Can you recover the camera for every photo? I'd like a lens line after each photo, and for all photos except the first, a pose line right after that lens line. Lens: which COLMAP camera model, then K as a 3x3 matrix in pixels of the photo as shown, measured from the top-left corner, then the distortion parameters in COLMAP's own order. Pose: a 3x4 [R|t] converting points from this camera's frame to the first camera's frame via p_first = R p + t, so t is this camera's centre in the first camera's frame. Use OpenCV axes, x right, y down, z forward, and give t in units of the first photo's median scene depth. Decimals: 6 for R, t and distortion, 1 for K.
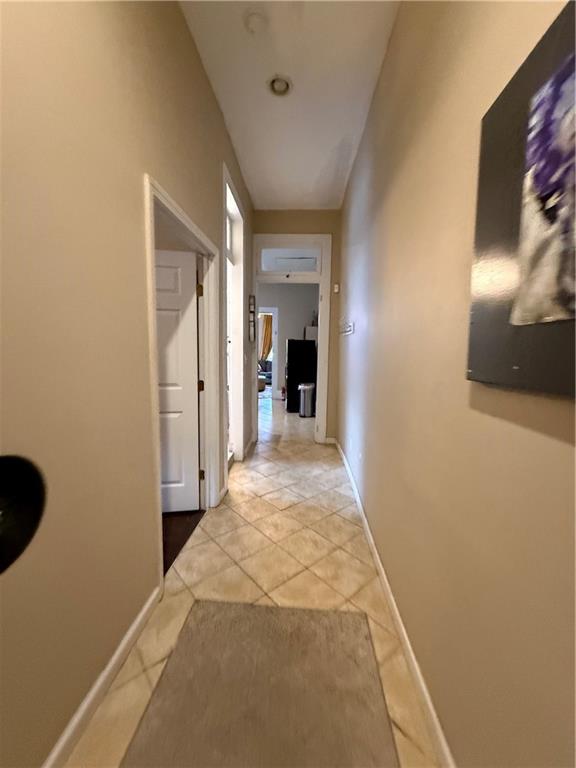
lens RADIAL K [[310.1, 0, 287.6], [0, 310.1, 381.6], [0, 0, 1]] dist [-0.003261, 0.000036]
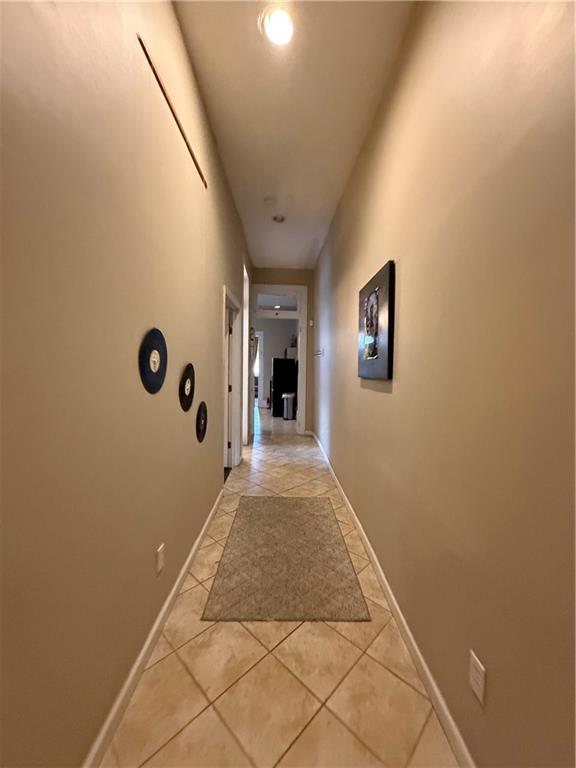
lens RADIAL K [[310.1, 0, 287.8], [0, 310.1, 385.0], [0, 0, 1]] dist [-0.003261, 0.000036]
pose [[0.996767, -0.007037, 0.080036, -0.083672], [0.010438, 0.999057, -0.042144, 0.051679], [-0.079664, 0.042844, 0.995901, -0.500228]]
